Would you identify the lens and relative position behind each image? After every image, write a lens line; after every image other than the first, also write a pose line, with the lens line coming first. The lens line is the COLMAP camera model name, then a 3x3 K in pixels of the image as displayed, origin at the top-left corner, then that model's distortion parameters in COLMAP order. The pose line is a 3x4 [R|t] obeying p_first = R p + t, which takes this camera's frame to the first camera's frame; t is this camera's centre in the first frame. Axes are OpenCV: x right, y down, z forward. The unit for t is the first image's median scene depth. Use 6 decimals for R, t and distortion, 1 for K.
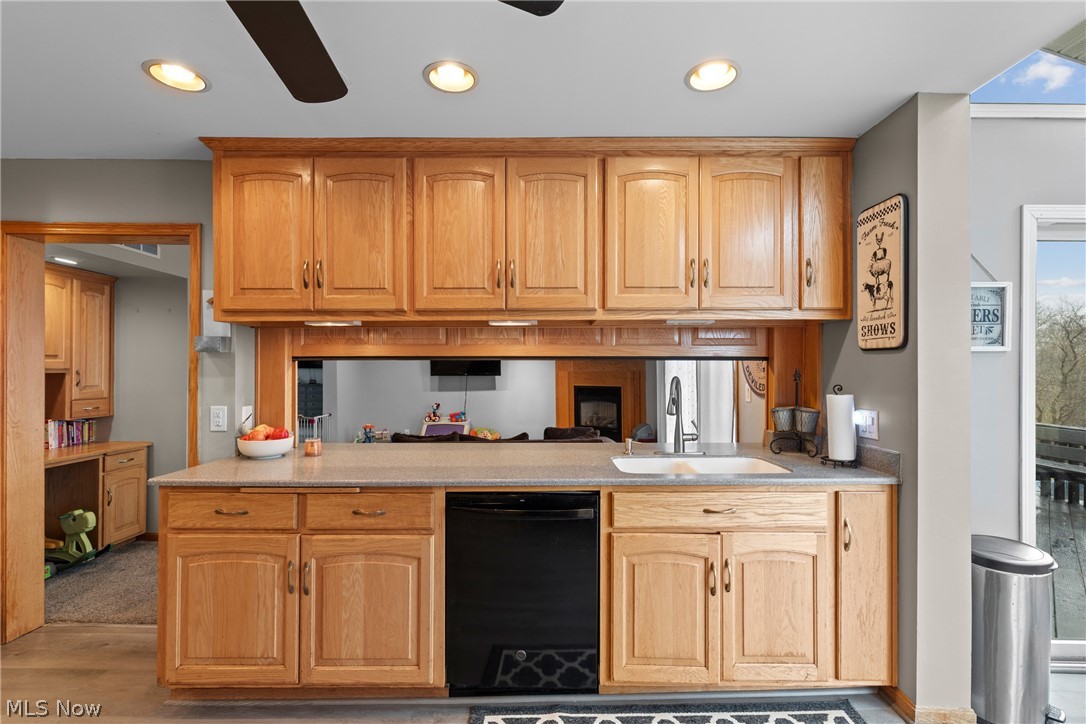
lens RADIAL K [[484.8, 0, 545.3], [0, 484.8, 366.4], [0, 0, 1]] dist [0.001379, 0.001072]
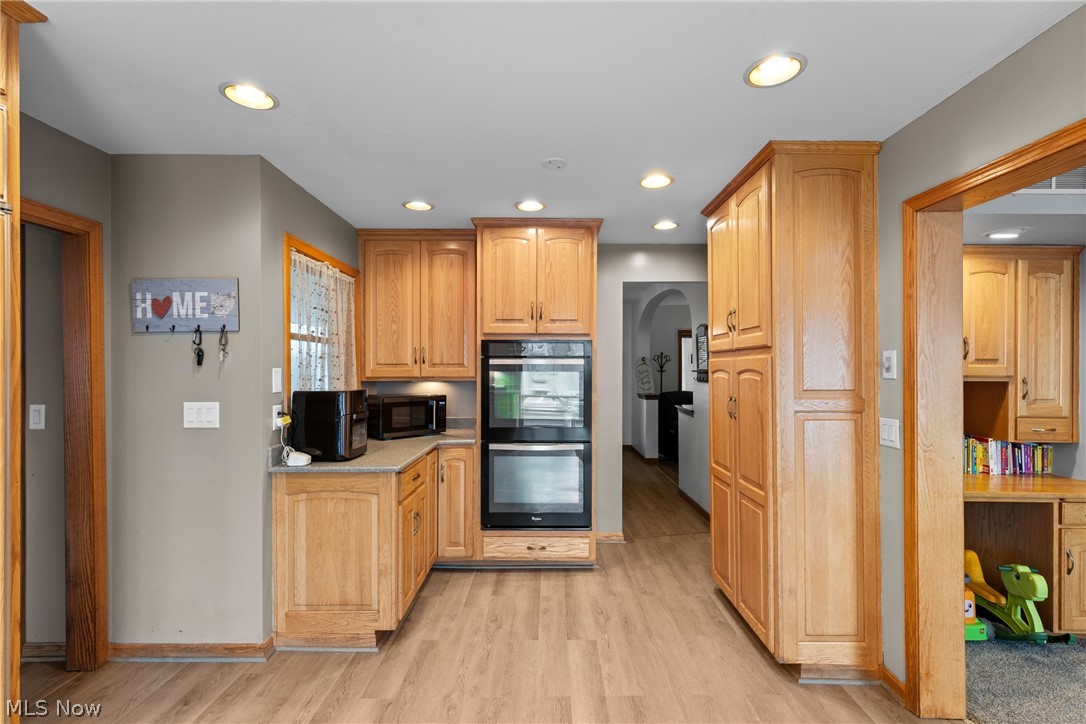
lens RADIAL K [[484.8, 0, 544.9], [0, 484.8, 365.9], [0, 0, 1]] dist [0.001379, 0.001072]
pose [[-0.009864, -0.005837, -0.999934, -0.195462], [-0.001190, 0.999982, -0.005826, -0.006426], [0.999951, 0.001132, -0.009871, 0.259093]]
